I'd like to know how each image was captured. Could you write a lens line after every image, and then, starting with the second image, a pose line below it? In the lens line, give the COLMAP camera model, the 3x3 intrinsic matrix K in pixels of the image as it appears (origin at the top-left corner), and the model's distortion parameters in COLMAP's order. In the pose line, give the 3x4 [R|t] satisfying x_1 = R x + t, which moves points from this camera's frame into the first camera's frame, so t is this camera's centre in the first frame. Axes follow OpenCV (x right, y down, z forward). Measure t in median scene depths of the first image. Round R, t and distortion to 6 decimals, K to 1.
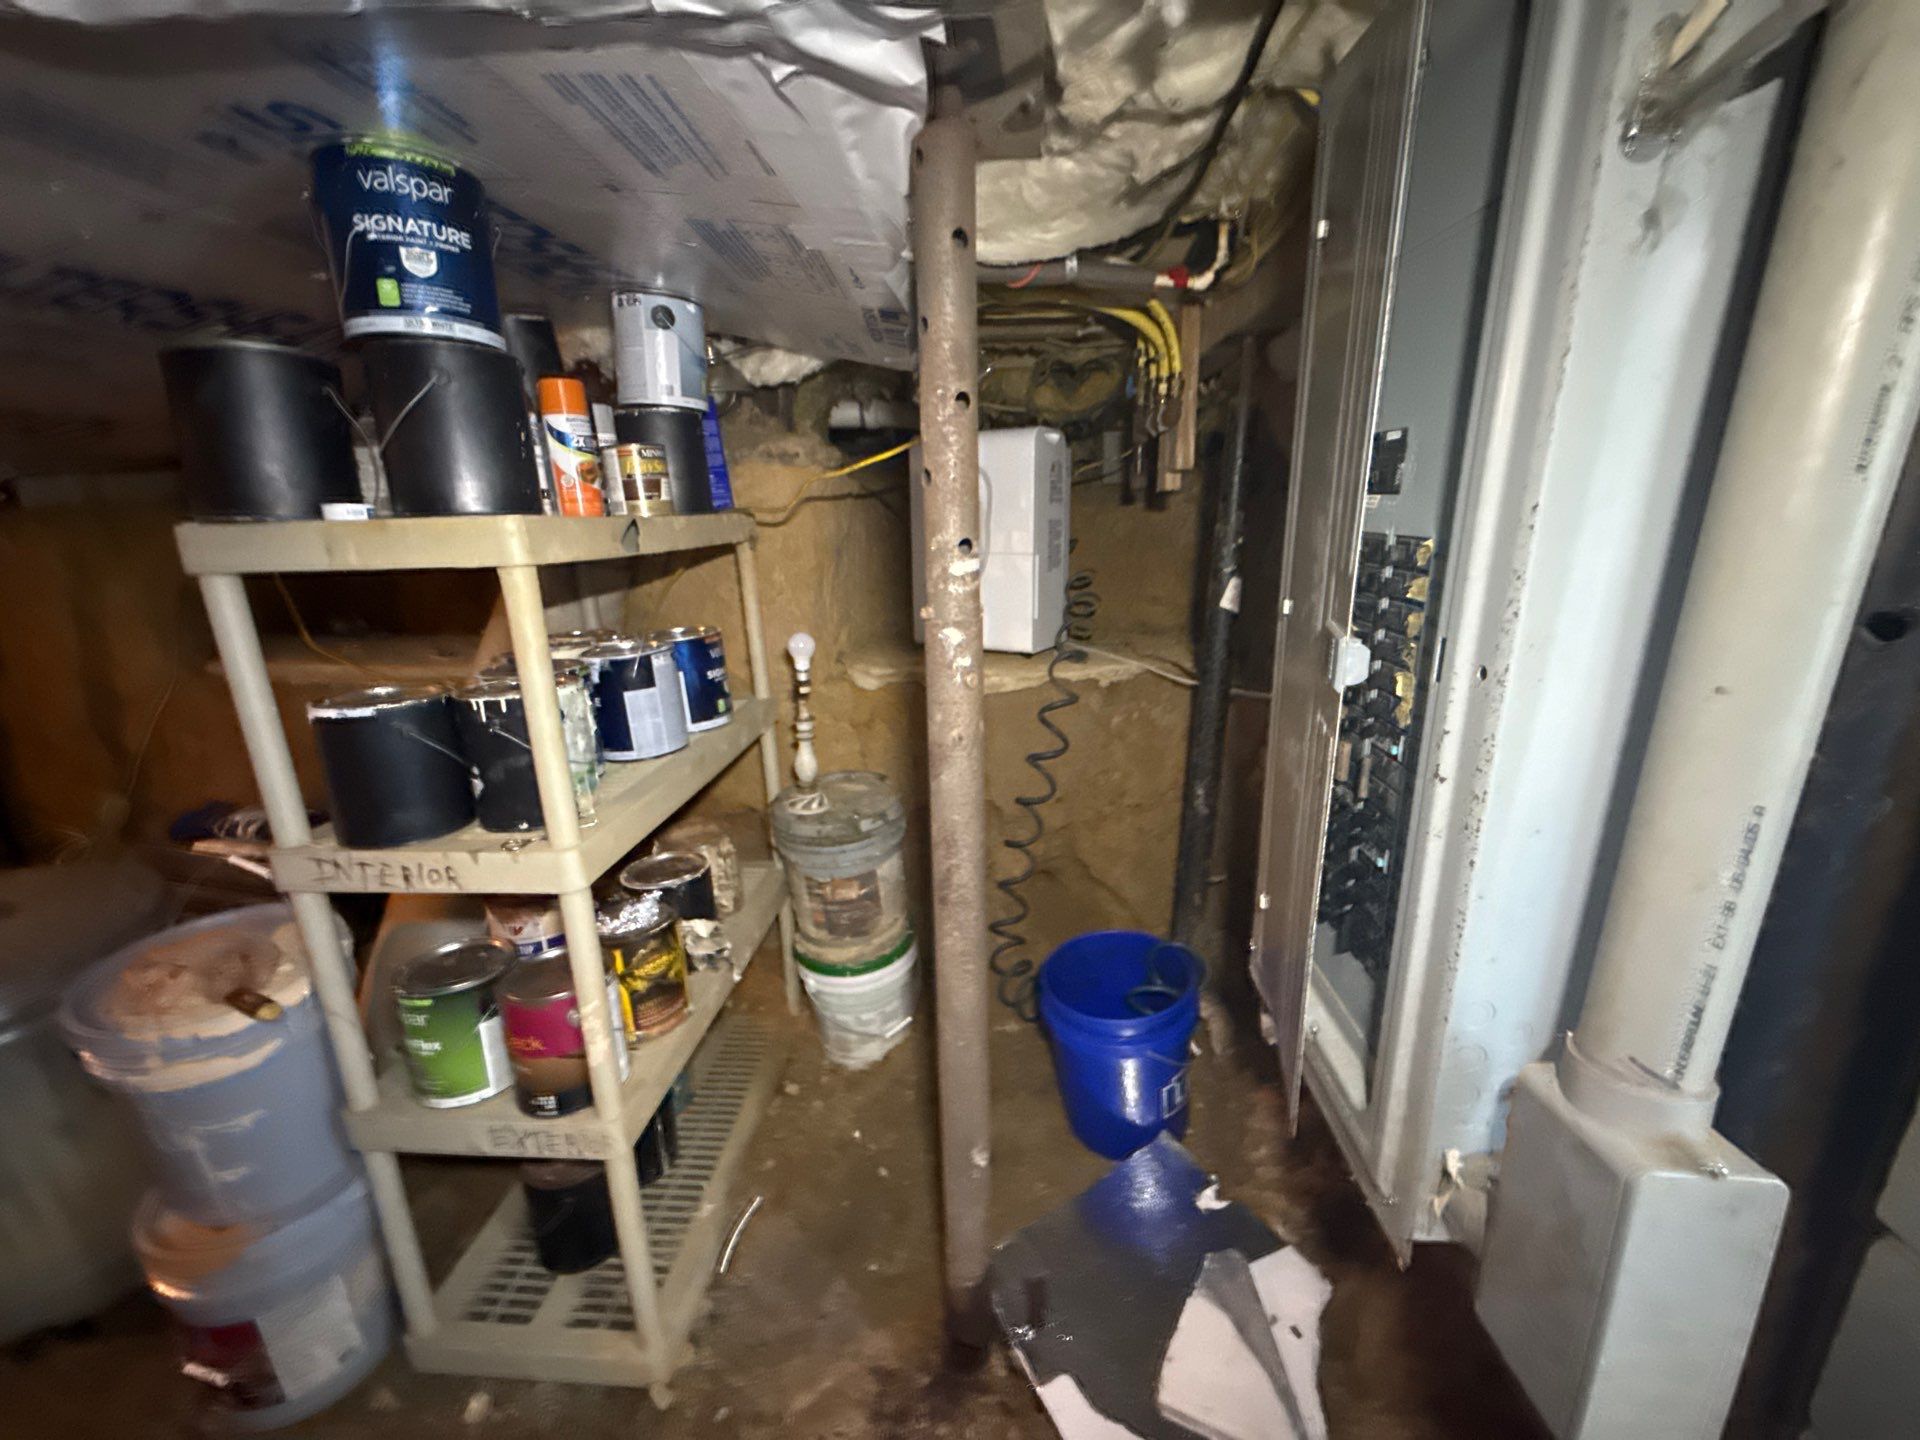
lens RADIAL K [[765.5, 0, 960.0], [0, 765.5, 720.0], [0, 0, 1]] dist [0.000227, 0.000102]
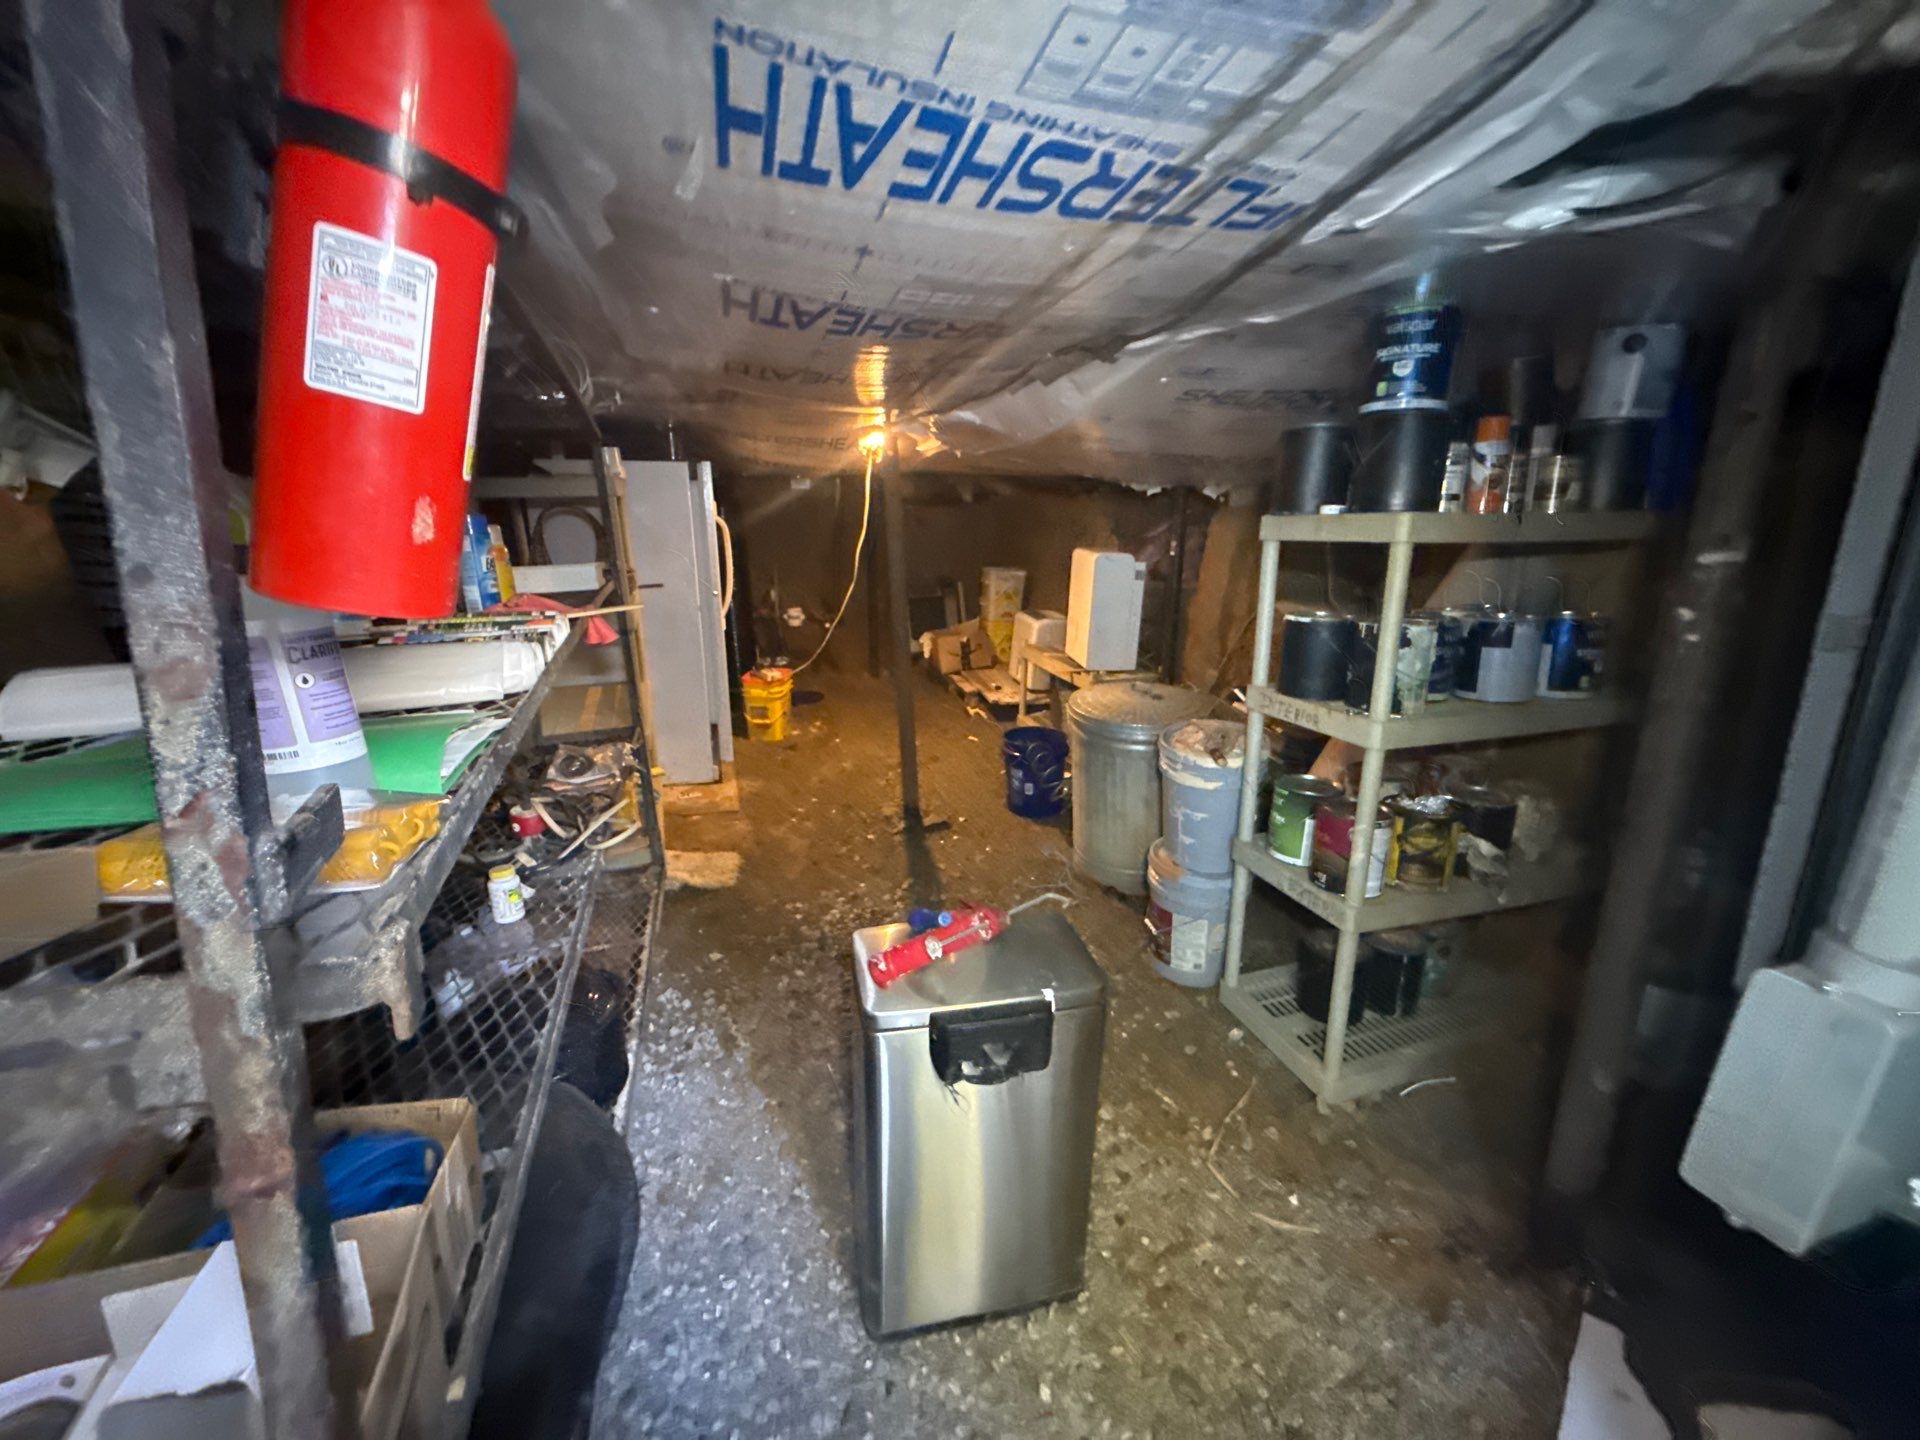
lens RADIAL K [[765.5, 0, 960.0], [0, 765.5, 720.0], [0, 0, 1]] dist [0.000227, 0.000102]
pose [[0.352229, 0.258171, -0.899601, 0.556718], [-0.242845, 0.953491, 0.178553, 0.081011], [0.903859, 0.155572, 0.398543, -0.380780]]
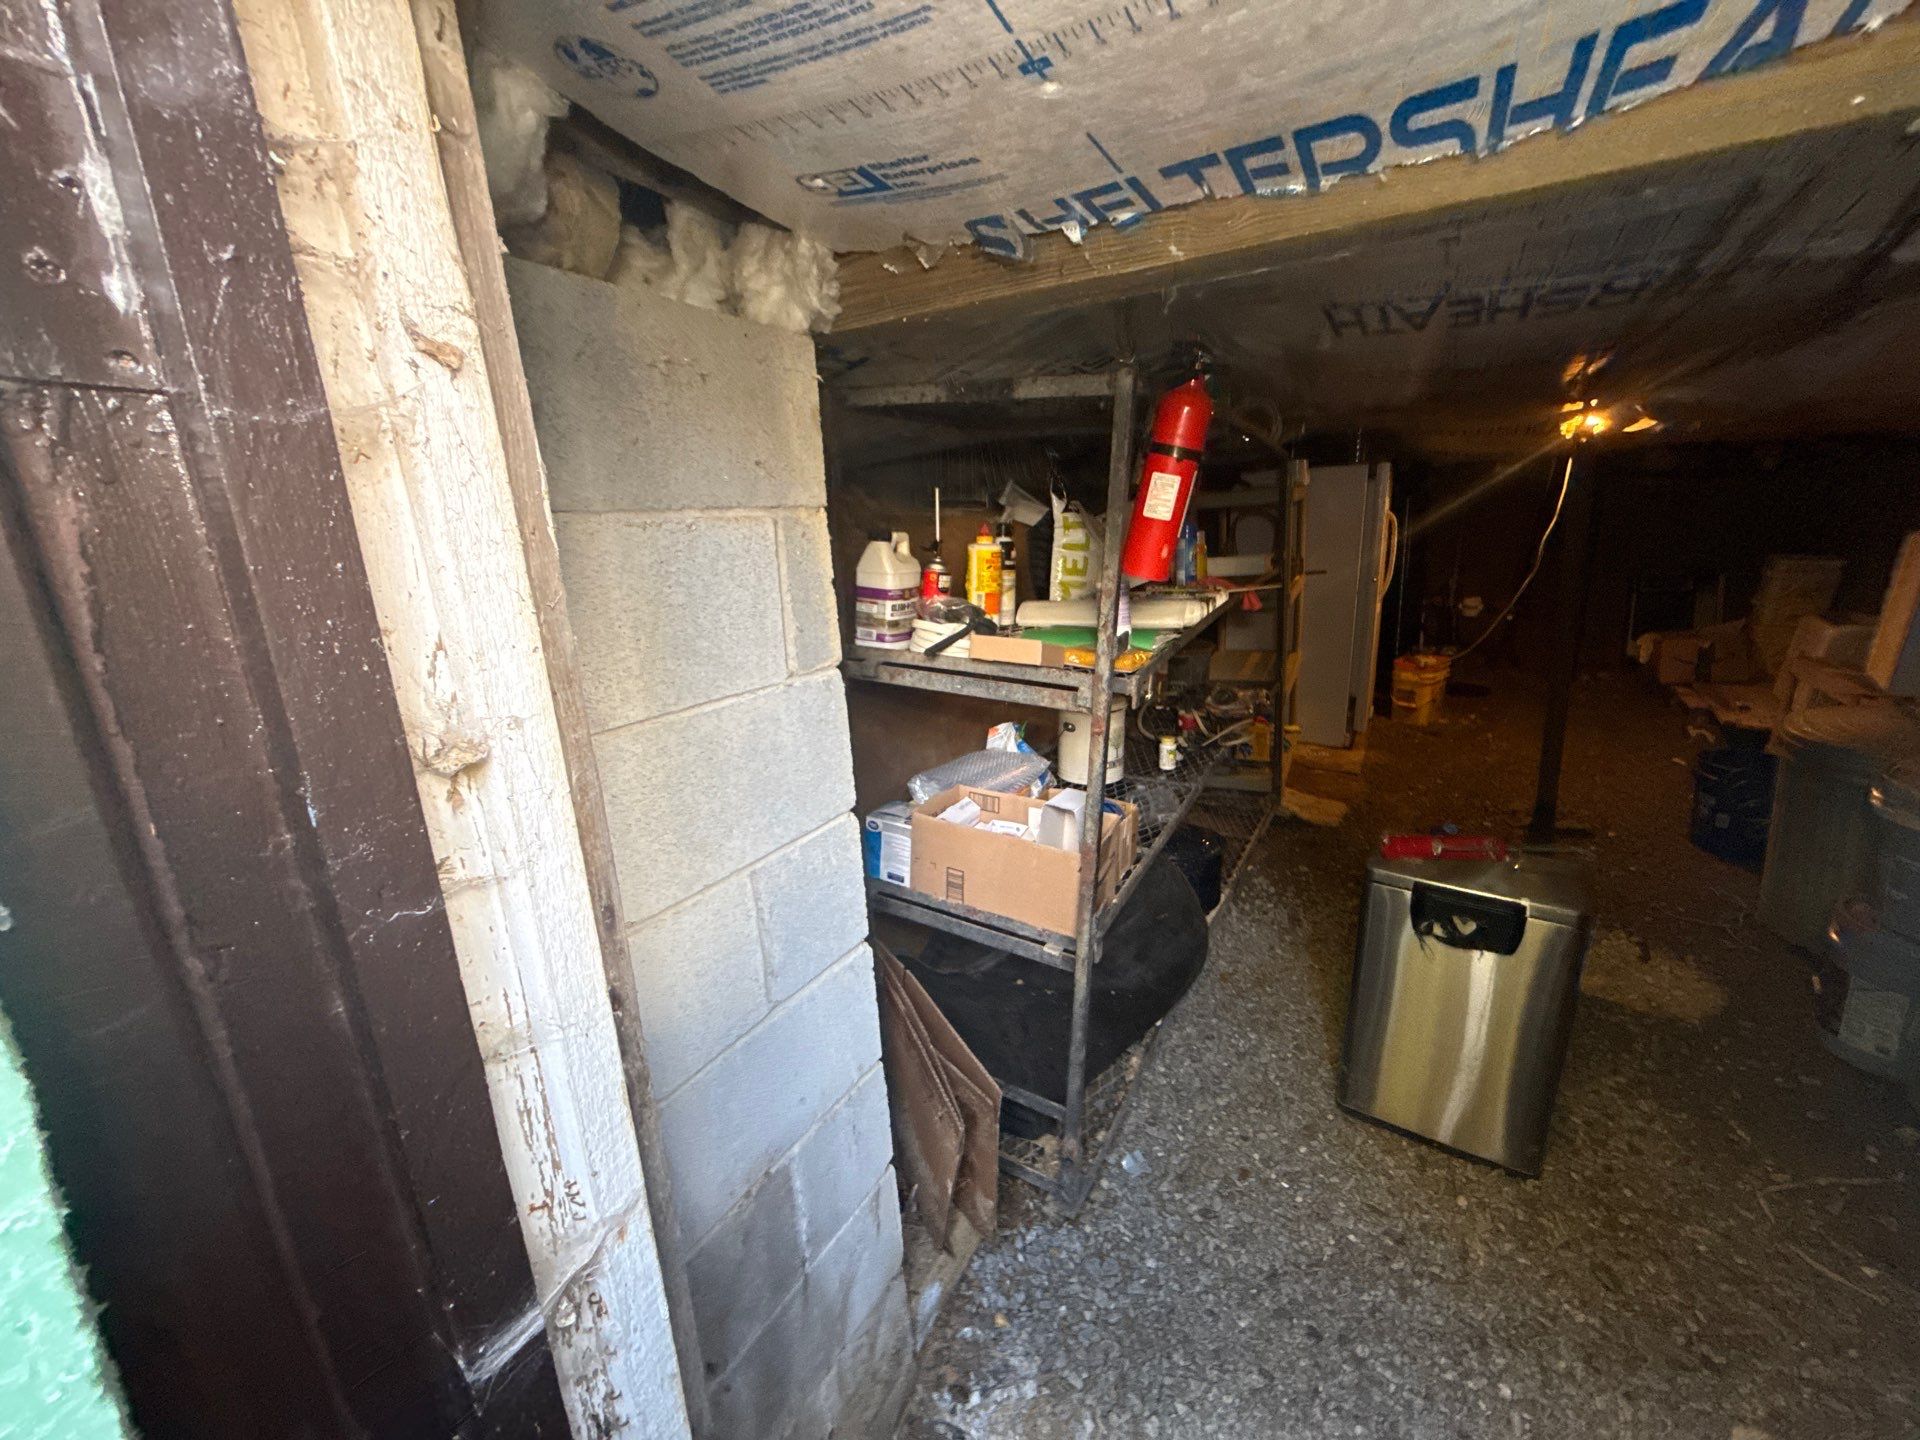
lens RADIAL K [[765.5, 0, 960.0], [0, 765.5, 720.0], [0, 0, 1]] dist [0.000227, 0.000102]
pose [[-0.463565, 0.263850, -0.845867, 1.264659], [-0.168672, 0.910901, 0.376575, -0.026084], [0.869860, 0.317241, -0.377758, -0.239771]]
